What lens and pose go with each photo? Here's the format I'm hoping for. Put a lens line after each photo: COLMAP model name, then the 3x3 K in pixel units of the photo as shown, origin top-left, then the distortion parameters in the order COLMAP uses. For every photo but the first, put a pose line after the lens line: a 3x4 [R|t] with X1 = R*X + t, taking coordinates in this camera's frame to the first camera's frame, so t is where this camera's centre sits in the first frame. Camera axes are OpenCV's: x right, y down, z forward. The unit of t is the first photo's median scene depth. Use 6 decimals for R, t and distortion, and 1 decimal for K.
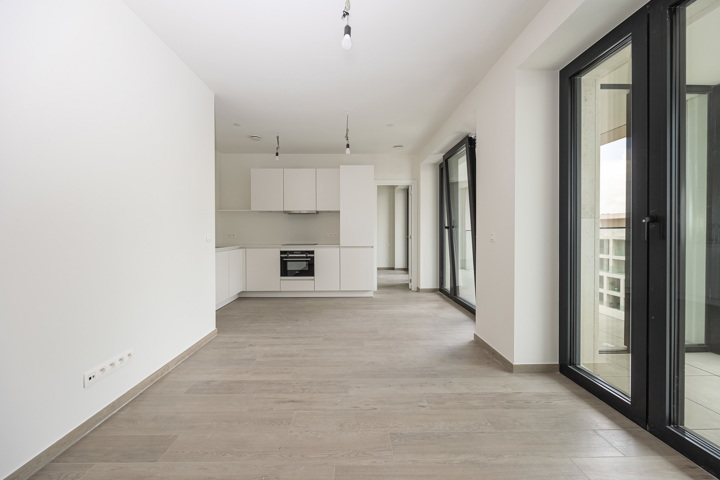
lens RADIAL K [[285.2, 0, 357.9], [0, 285.2, 234.8], [0, 0, 1]] dist [-0.000941, -0.000066]
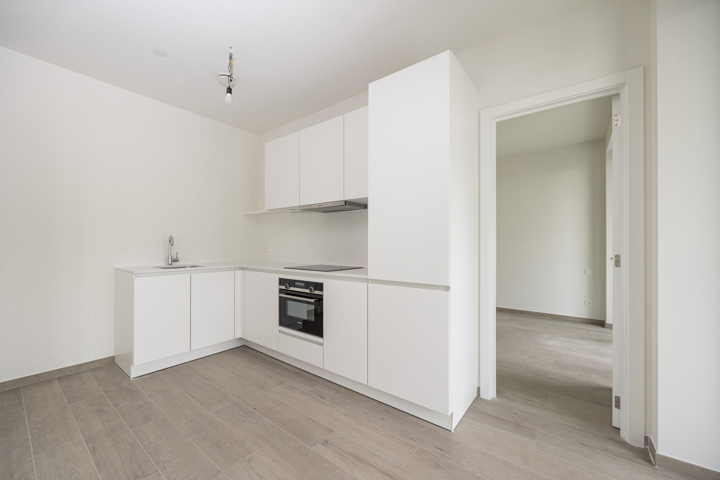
lens RADIAL K [[285.6, 0, 351.0], [0, 285.6, 243.6], [0, 0, 1]] dist [-0.000672, -0.000027]
pose [[0.770613, 0.000502, -0.637303, 0.276716], [-0.008046, 0.999928, -0.008942, -0.009800], [0.637252, 0.012019, 0.770562, 1.001049]]
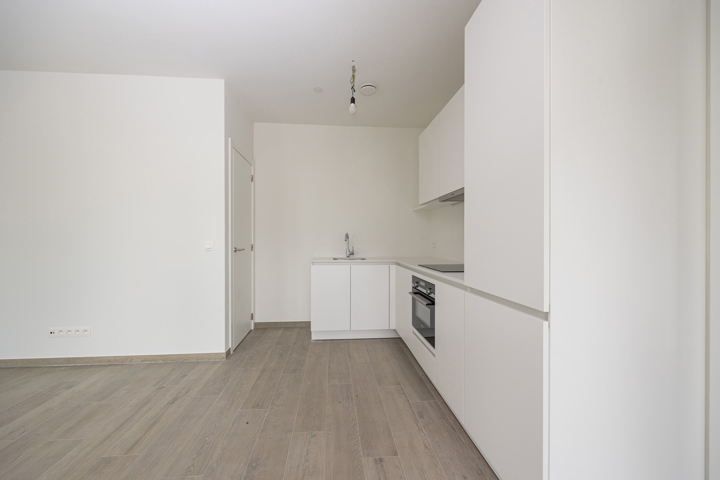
lens RADIAL K [[286.5, 0, 352.7], [0, 286.5, 240.7], [0, 0, 1]] dist [-0.000324, 0.000085]
pose [[0.059017, 0.004139, -0.998248, 0.370177], [-0.008625, 0.999956, 0.003636, -0.012728], [0.998220, 0.008395, 0.059050, 1.293423]]
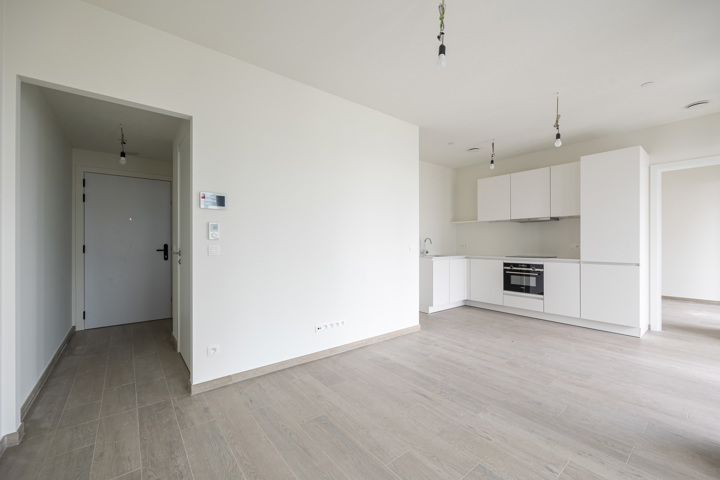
lens RADIAL K [[294.4, 0, 360.8], [0, 294.4, 242.5], [0, 0, 1]] dist [-0.000180, -0.000027]
pose [[0.611115, 0.000892, -0.791542, 0.311239], [-0.006426, 0.999972, -0.003834, -0.005091], [0.791516, 0.007429, 0.611103, 0.057144]]
